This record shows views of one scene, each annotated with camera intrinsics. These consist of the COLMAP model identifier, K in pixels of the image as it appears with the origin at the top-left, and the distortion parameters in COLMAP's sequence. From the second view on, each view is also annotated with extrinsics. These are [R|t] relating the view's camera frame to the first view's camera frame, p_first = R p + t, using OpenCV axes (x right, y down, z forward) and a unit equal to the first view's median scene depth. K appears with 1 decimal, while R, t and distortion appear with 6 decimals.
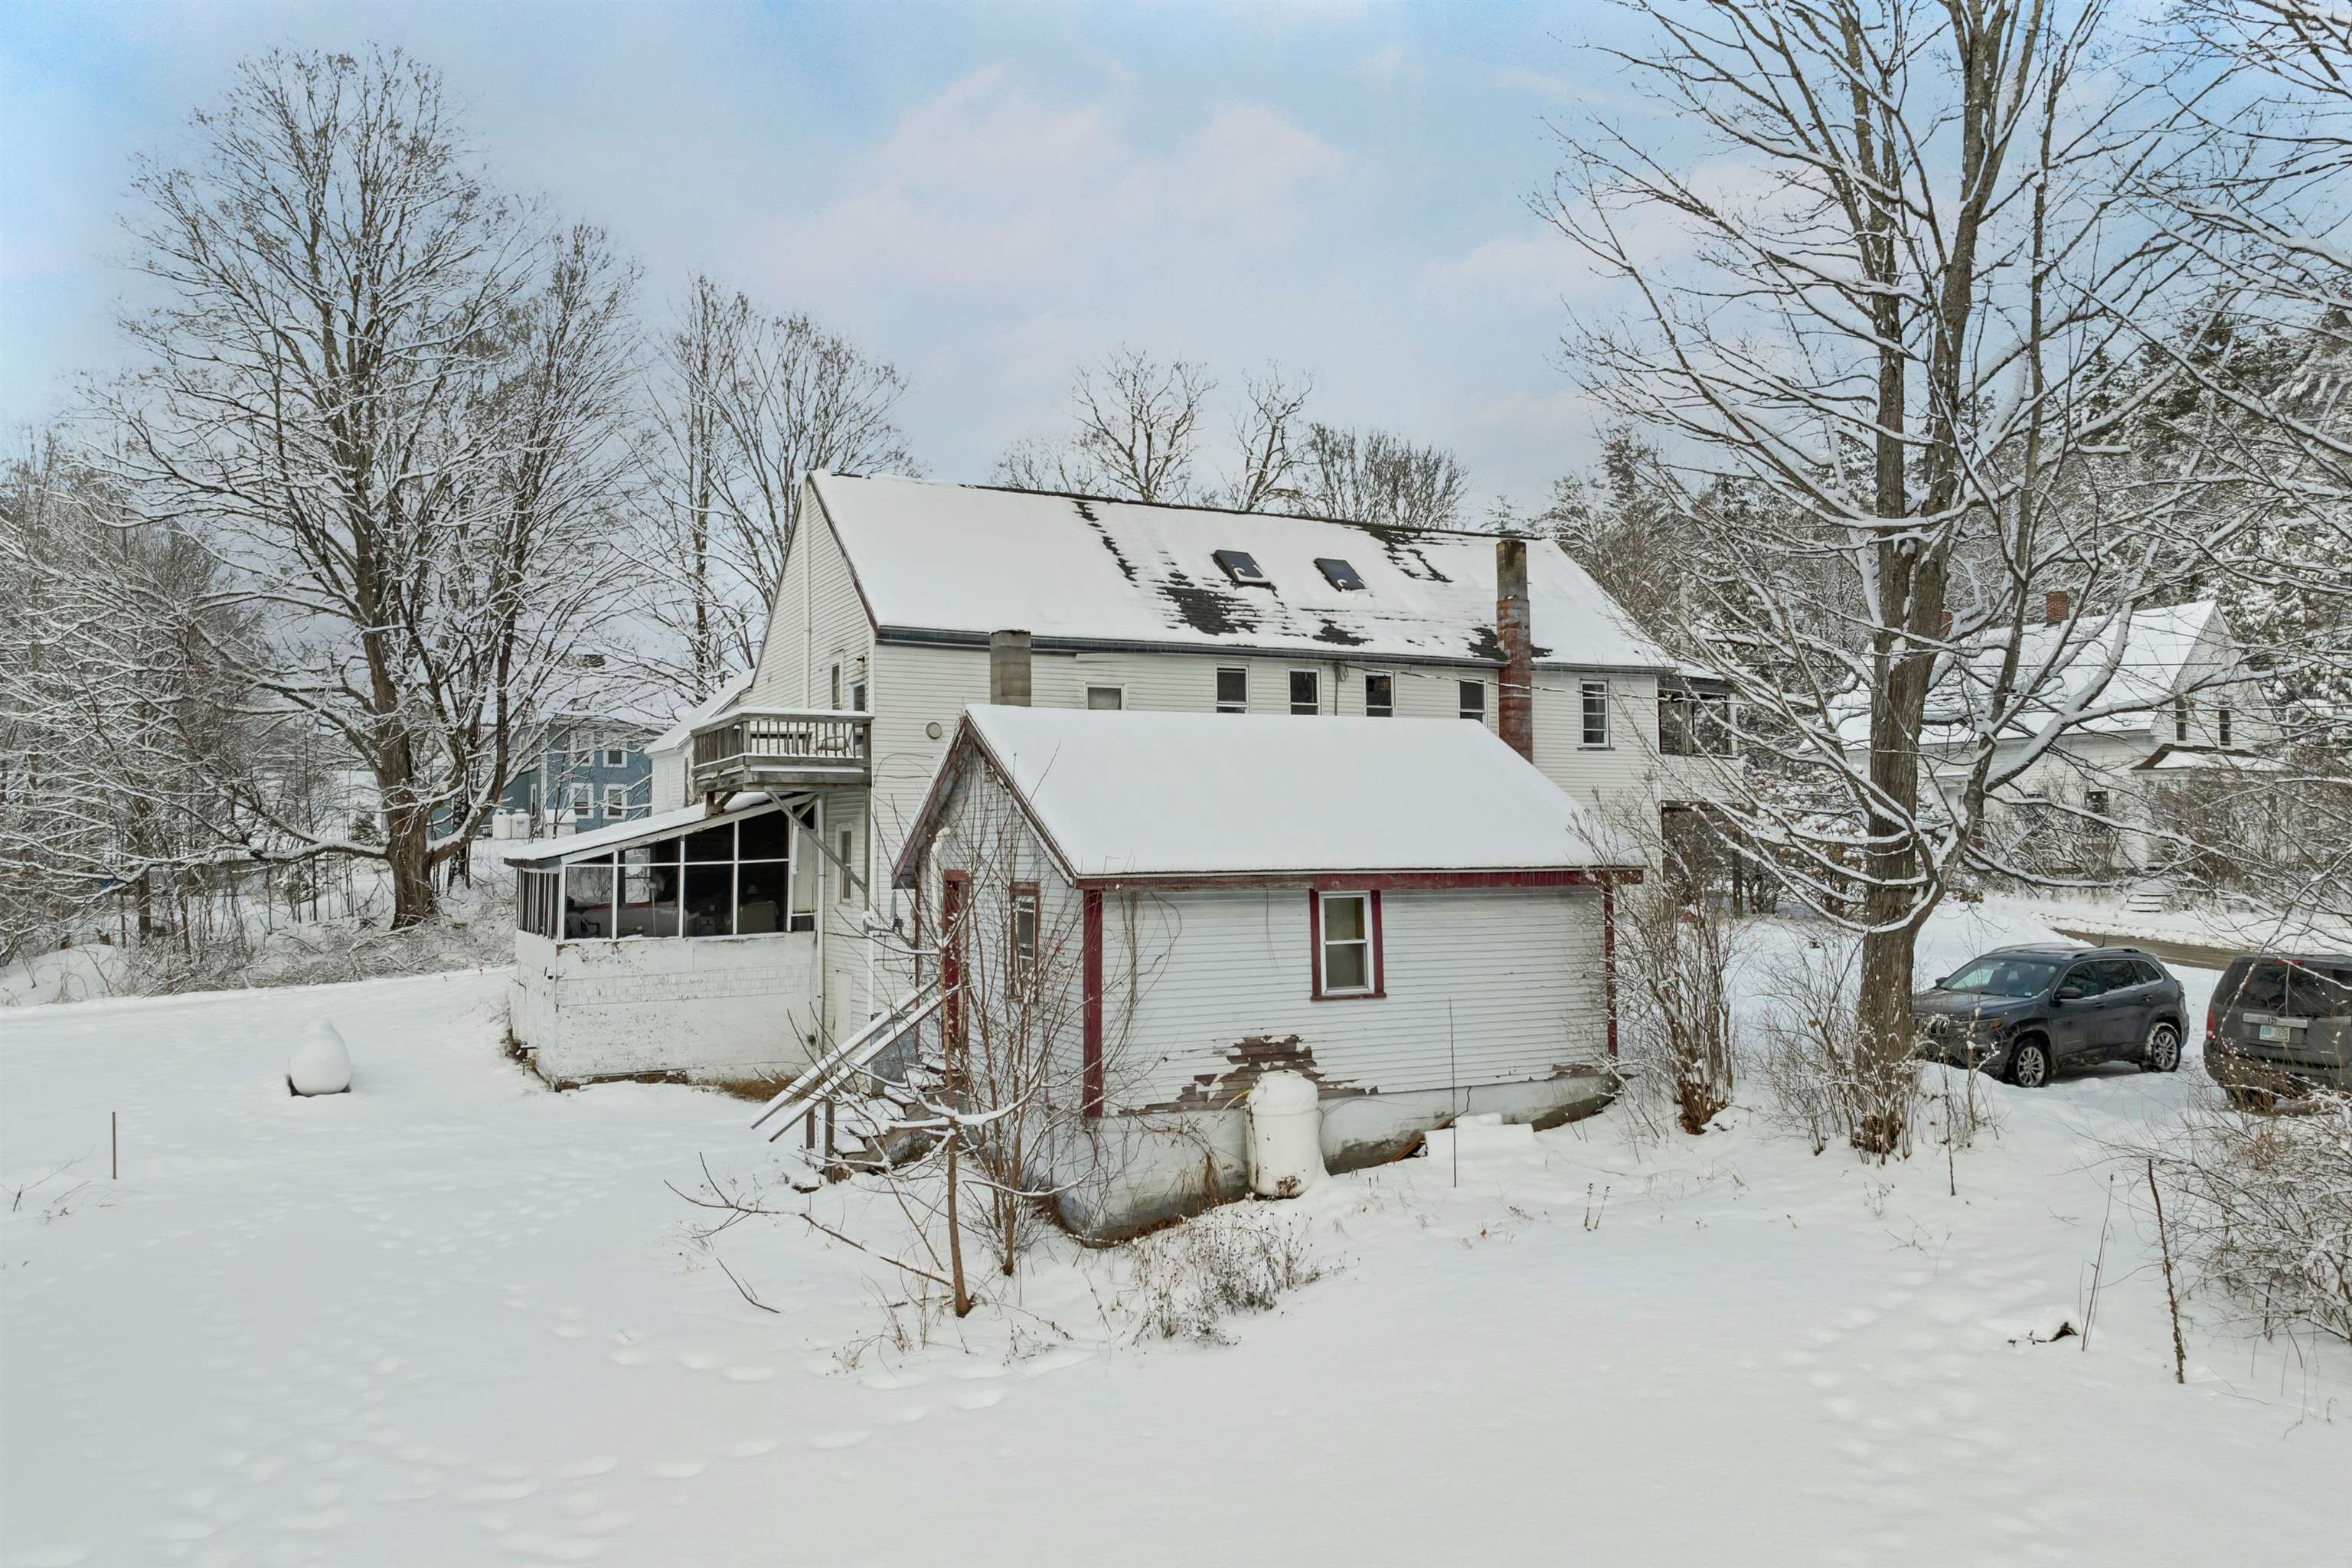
lens RADIAL K [[1733.9, 0, 1179.6], [0, 1733.9, 741.6], [0, 0, 1]] dist [-0.049433, 0.026068]
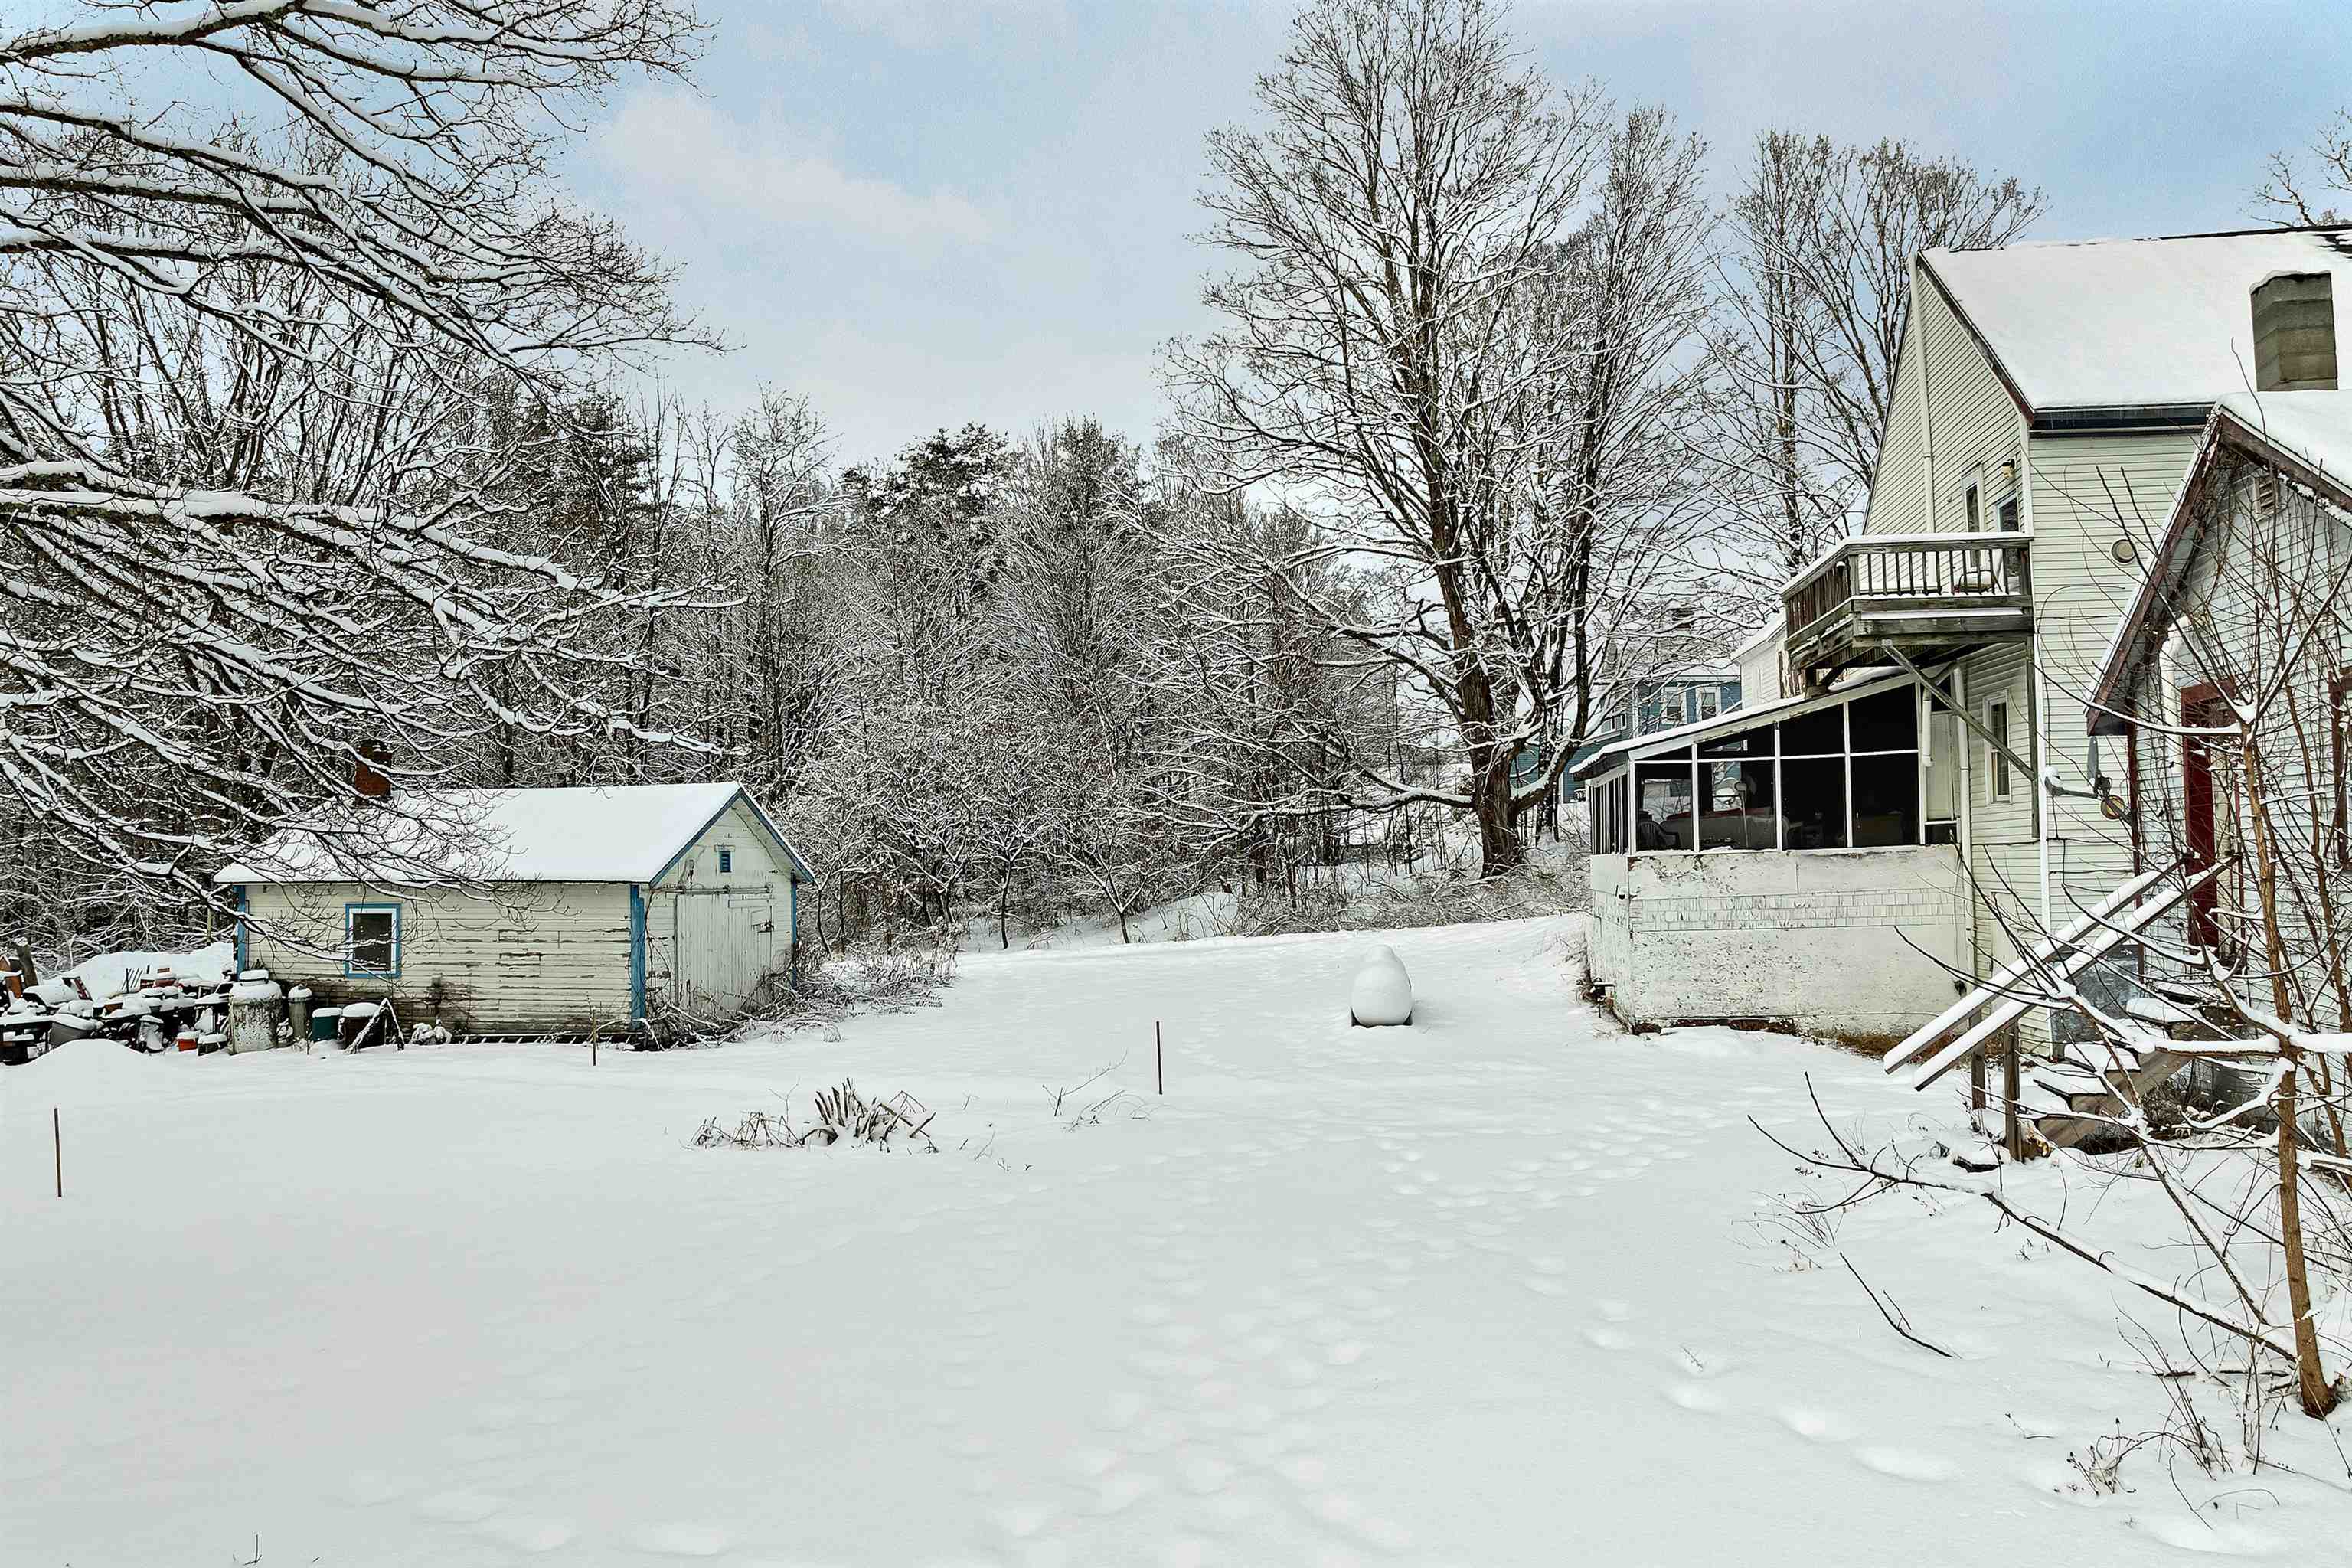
lens RADIAL K [[1733.9, 0, 1179.6], [0, 1733.9, 741.6], [0, 0, 1]] dist [-0.049433, 0.026068]
pose [[0.813736, -0.041416, -0.579757, -0.051339], [0.043222, 0.999008, -0.010701, 0.059941], [0.579625, -0.016350, 0.814719, 0.192747]]
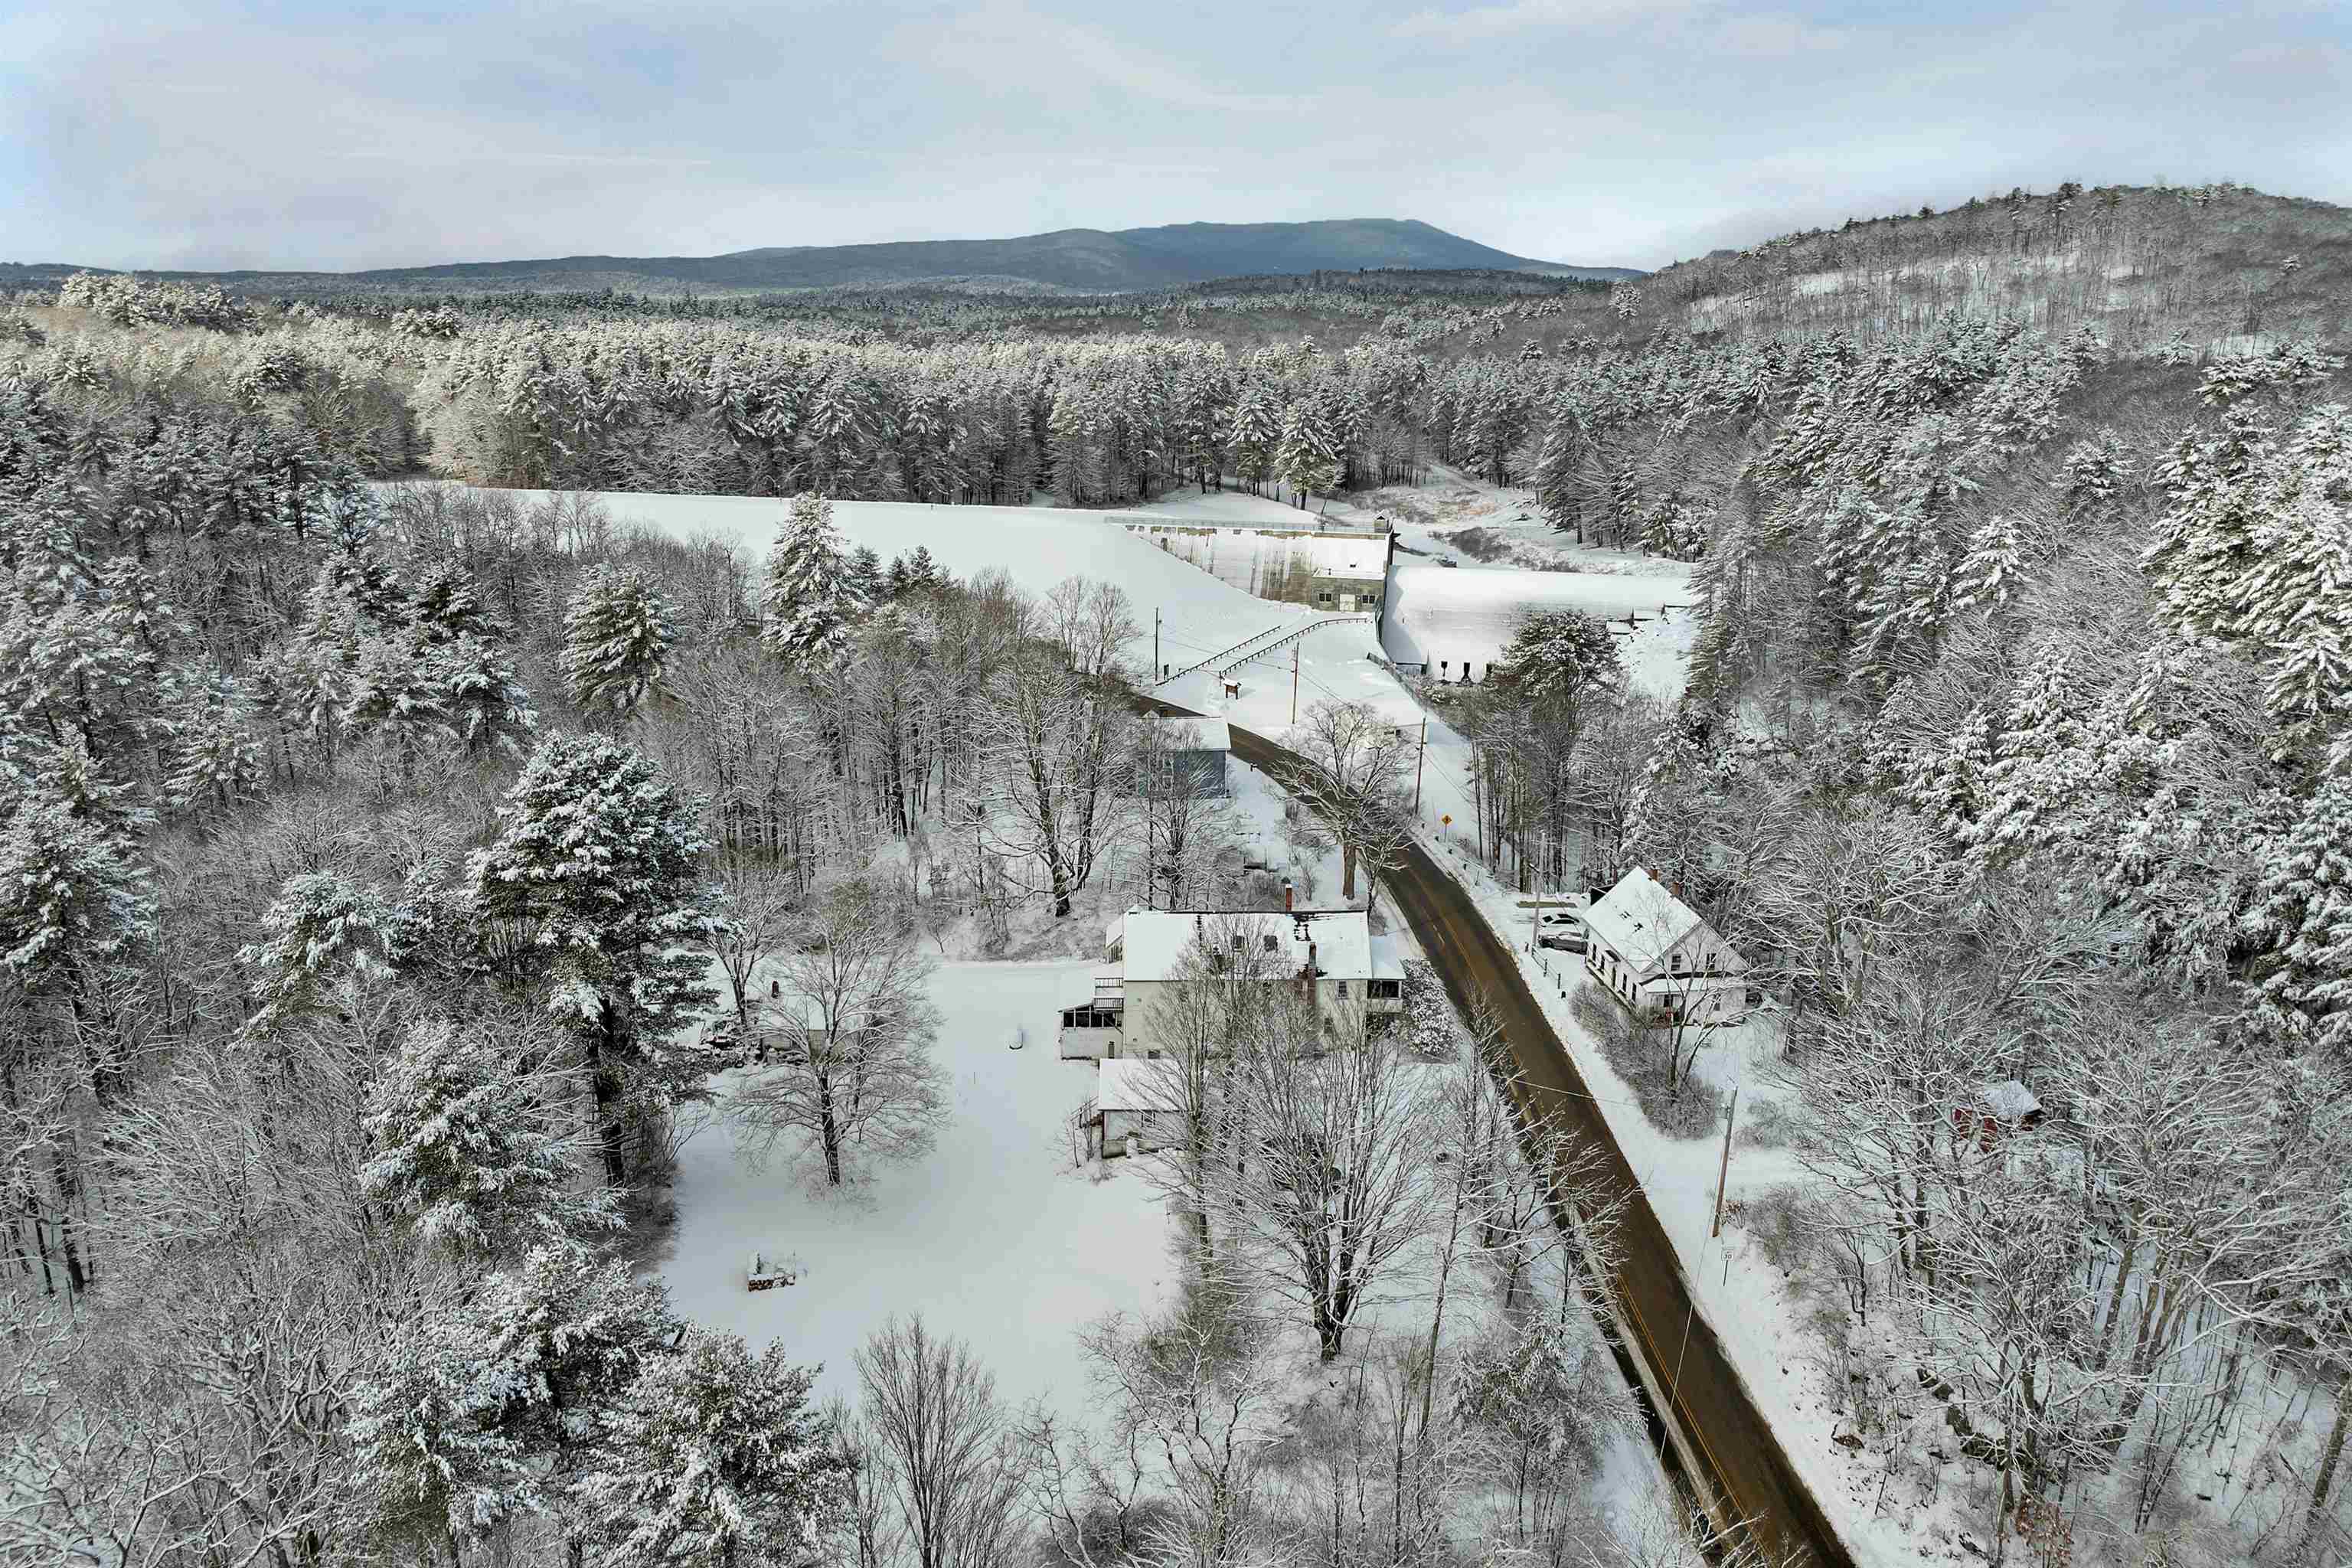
lens RADIAL K [[1733.9, 0, 1179.6], [0, 1733.9, 741.6], [0, 0, 1]] dist [-0.049433, 0.026068]
pose [[0.904751, 0.136813, -0.403370, 1.458840], [0.003772, 0.944400, 0.328777, -1.836461], [0.425923, -0.298983, 0.853931, -2.172279]]
